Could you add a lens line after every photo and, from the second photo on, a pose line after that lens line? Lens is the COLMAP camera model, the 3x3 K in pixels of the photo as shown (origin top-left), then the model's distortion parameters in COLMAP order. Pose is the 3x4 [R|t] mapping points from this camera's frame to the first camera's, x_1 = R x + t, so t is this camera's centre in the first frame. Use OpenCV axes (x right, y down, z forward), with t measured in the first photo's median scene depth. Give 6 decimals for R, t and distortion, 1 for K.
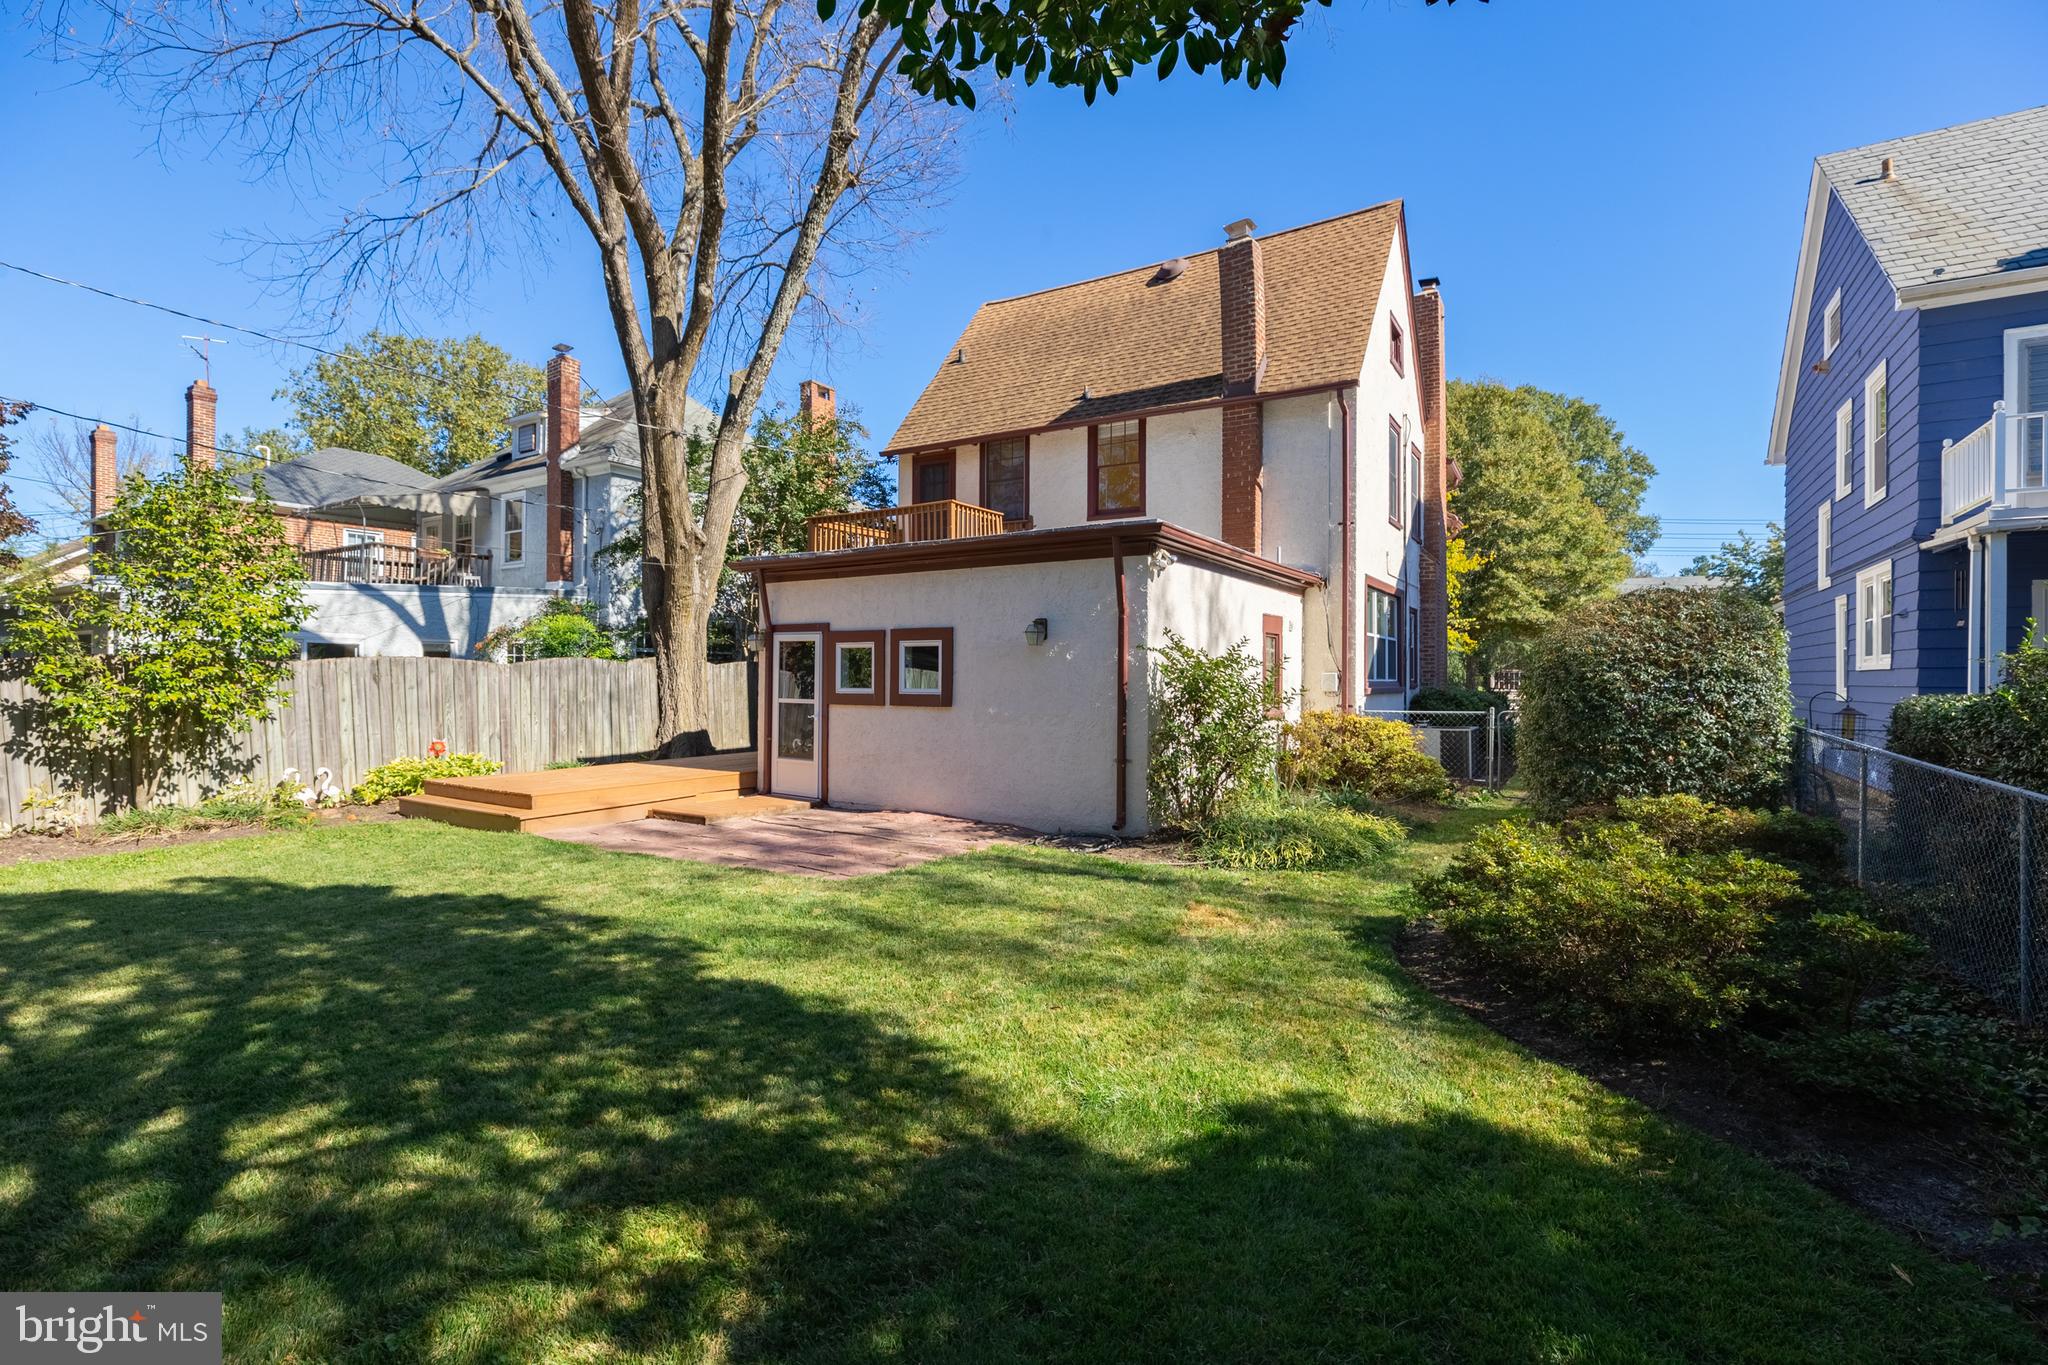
lens RADIAL K [[924.4, 0, 1020.1], [0, 924.4, 678.9], [0, 0, 1]] dist [-0.005842, -0.000511]
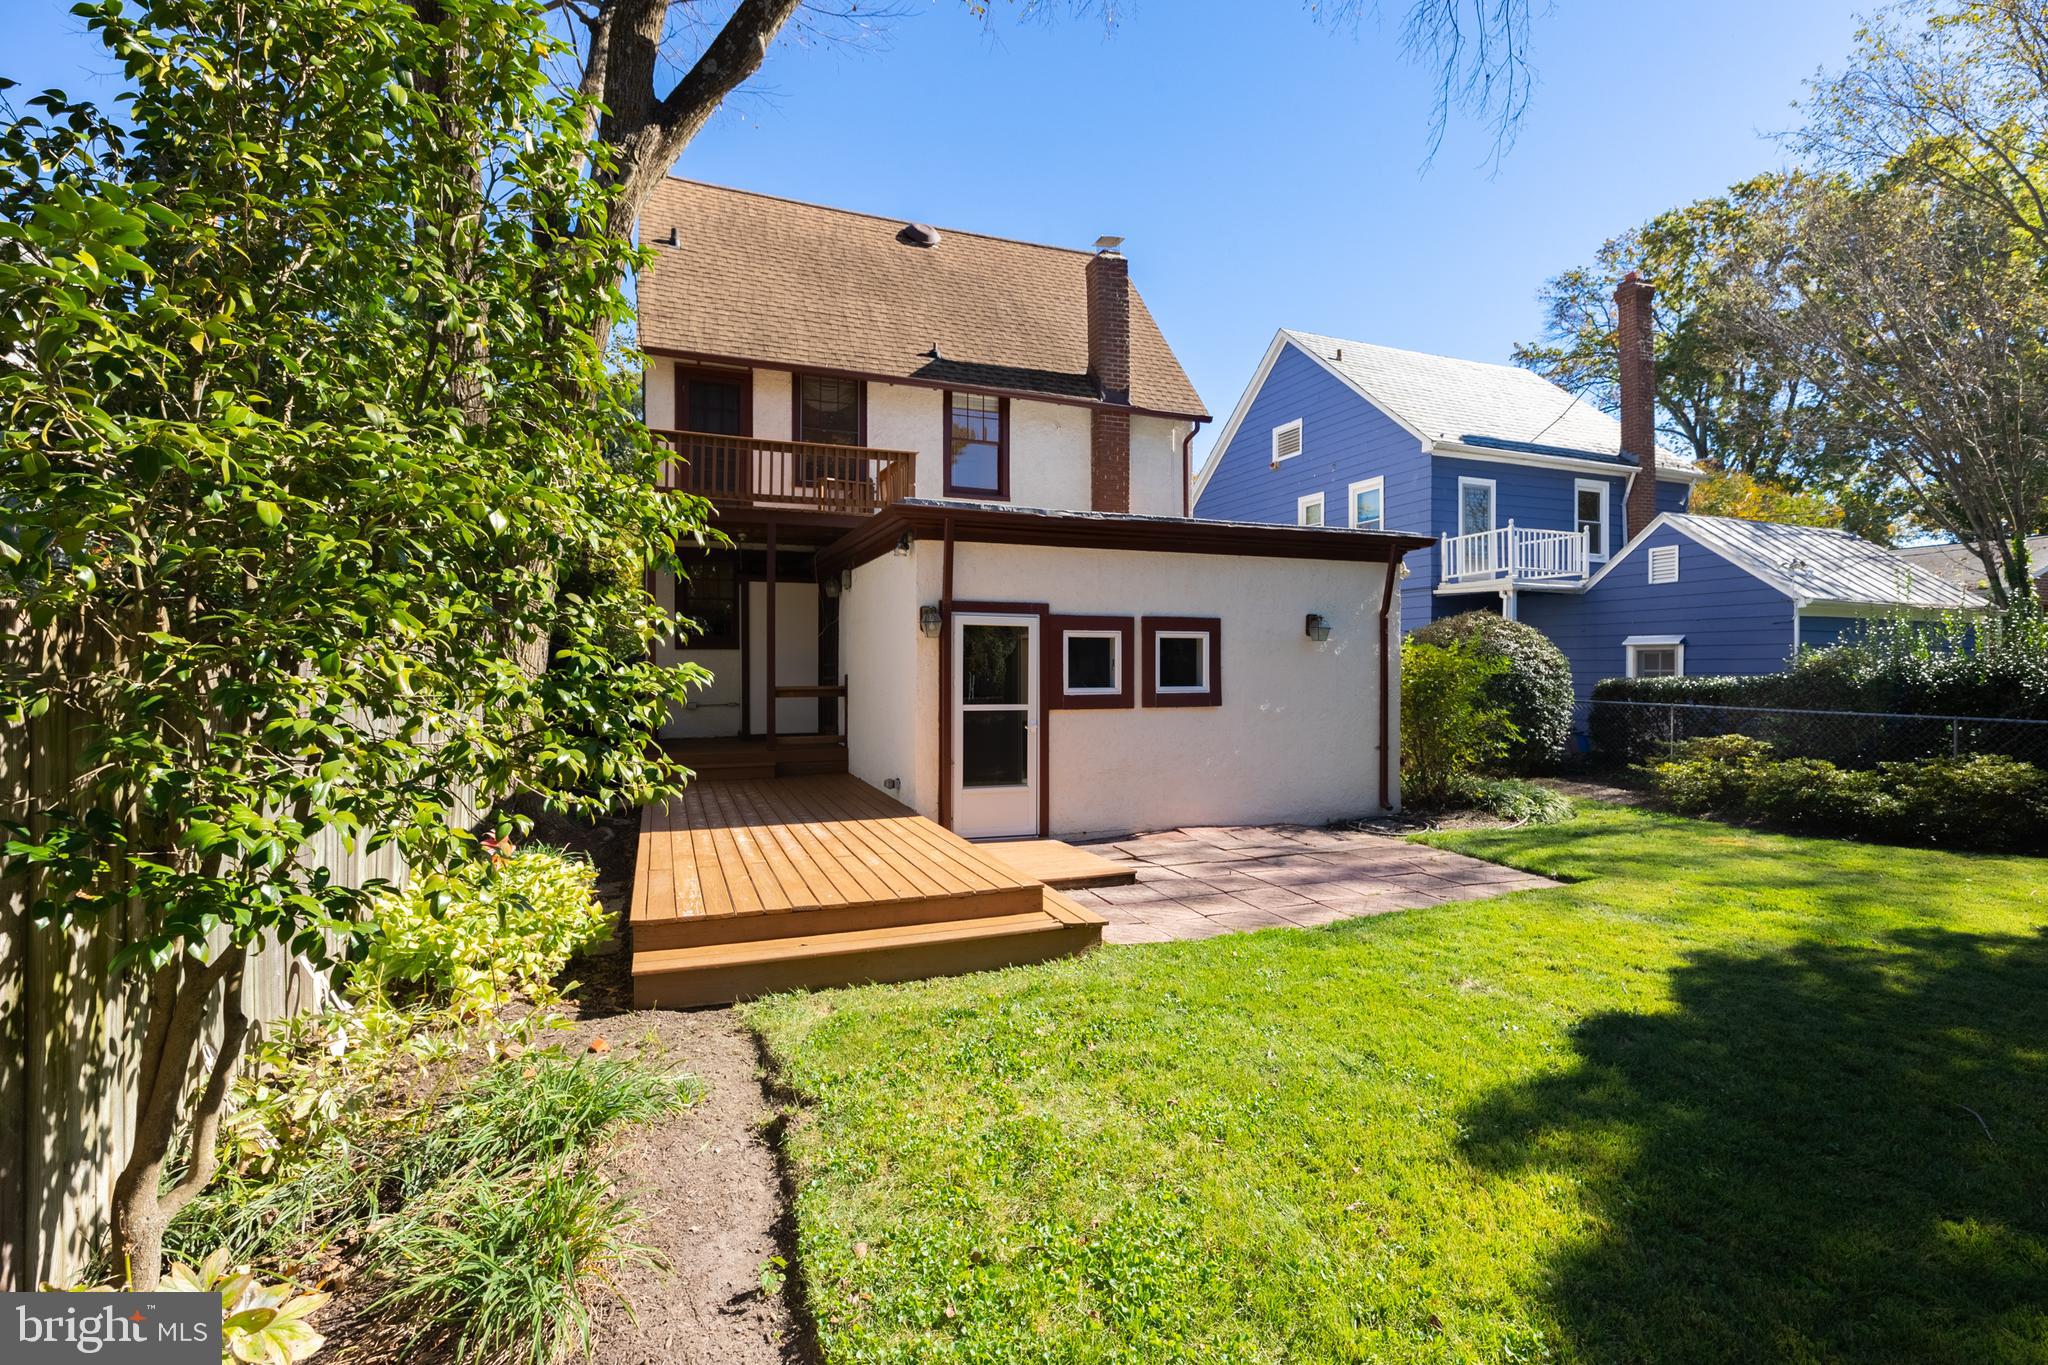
lens RADIAL K [[924.4, 0, 1021.8], [0, 924.4, 681.0], [0, 0, 1]] dist [-0.005842, -0.000511]
pose [[0.593611, -0.015975, 0.804594, -0.834016], [0.003708, 0.999847, 0.017116, -0.009298], [-0.804744, -0.007176, 0.593579, 0.557760]]
